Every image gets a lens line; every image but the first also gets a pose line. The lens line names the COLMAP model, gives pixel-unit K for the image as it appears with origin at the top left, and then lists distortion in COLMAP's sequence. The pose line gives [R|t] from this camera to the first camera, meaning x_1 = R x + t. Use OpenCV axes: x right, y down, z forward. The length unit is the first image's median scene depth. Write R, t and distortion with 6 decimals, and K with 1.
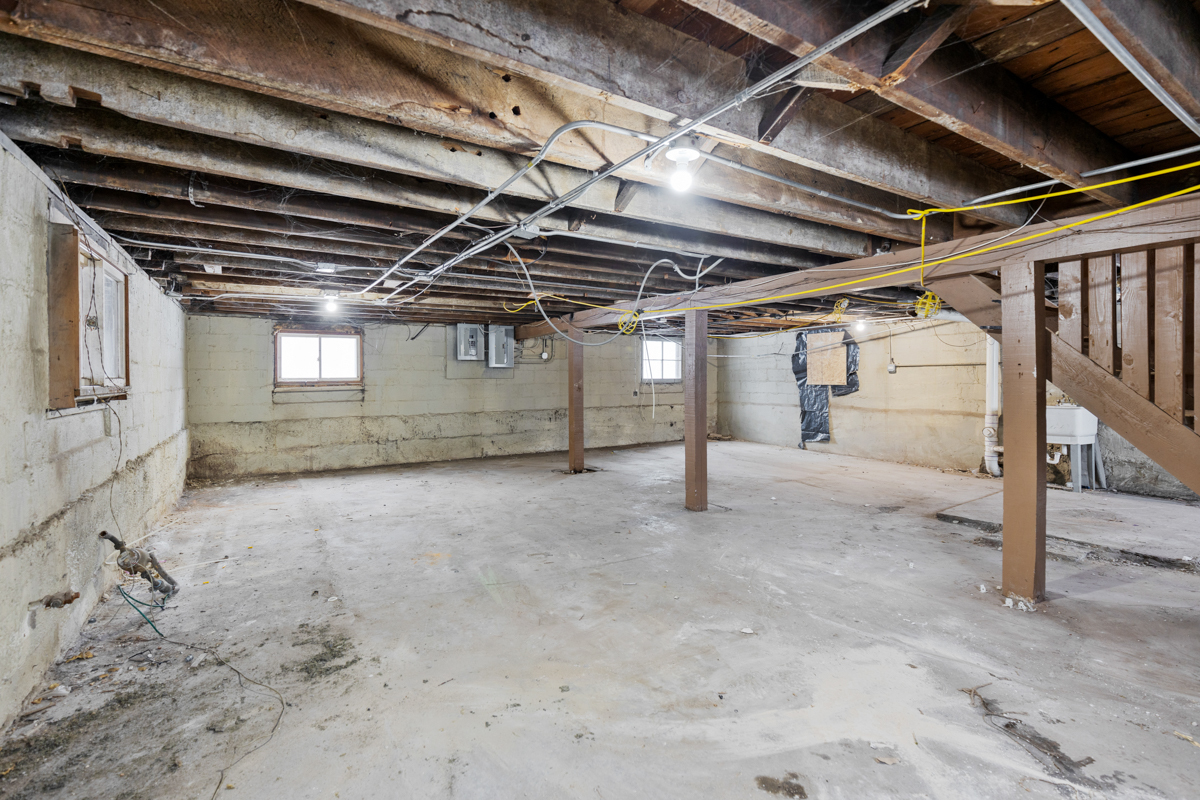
lens RADIAL K [[538.1, 0, 600.0], [0, 538.1, 400.0], [0, 0, 1]] dist [-0.000463, -0.000099]
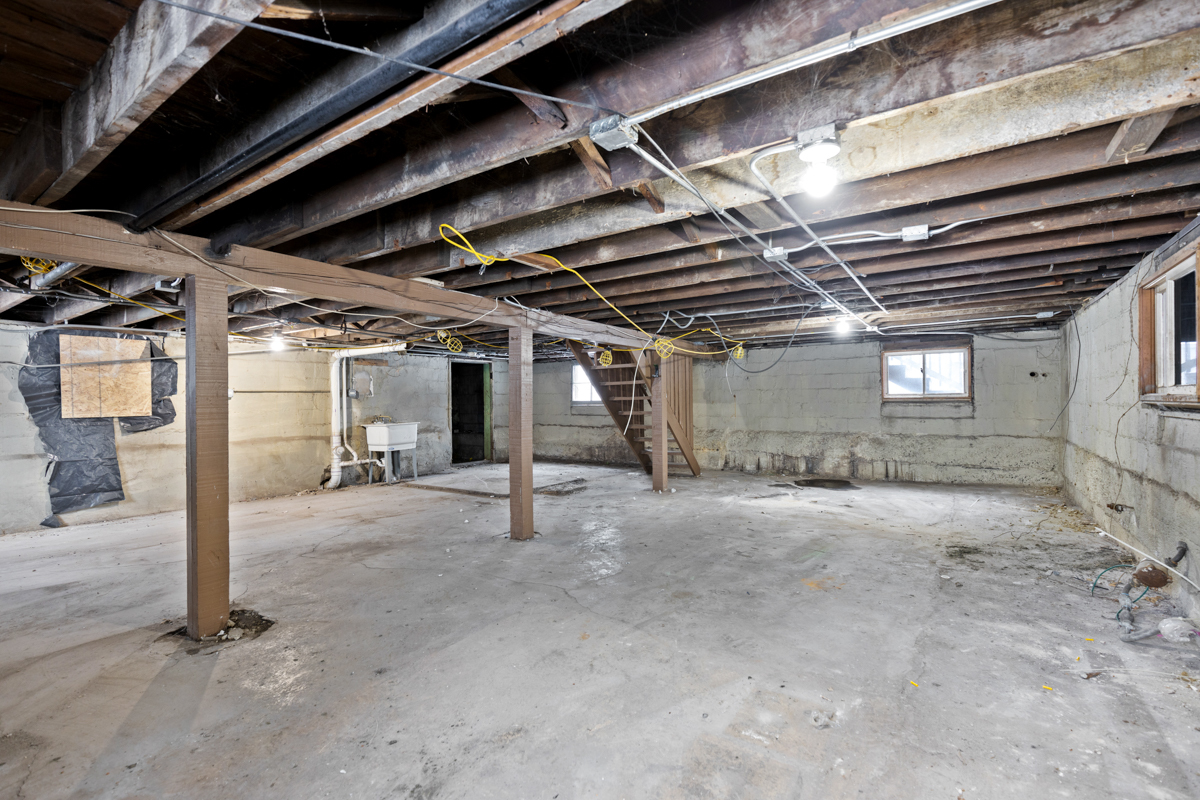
lens RADIAL K [[538.1, 0, 600.0], [0, 538.1, 400.0], [0, 0, 1]] dist [-0.000463, -0.000099]
pose [[-0.386185, 0.008716, 0.922380, -1.043353], [0.055007, 0.998393, 0.013597, -0.062549], [-0.920780, 0.055988, -0.386044, 1.715118]]
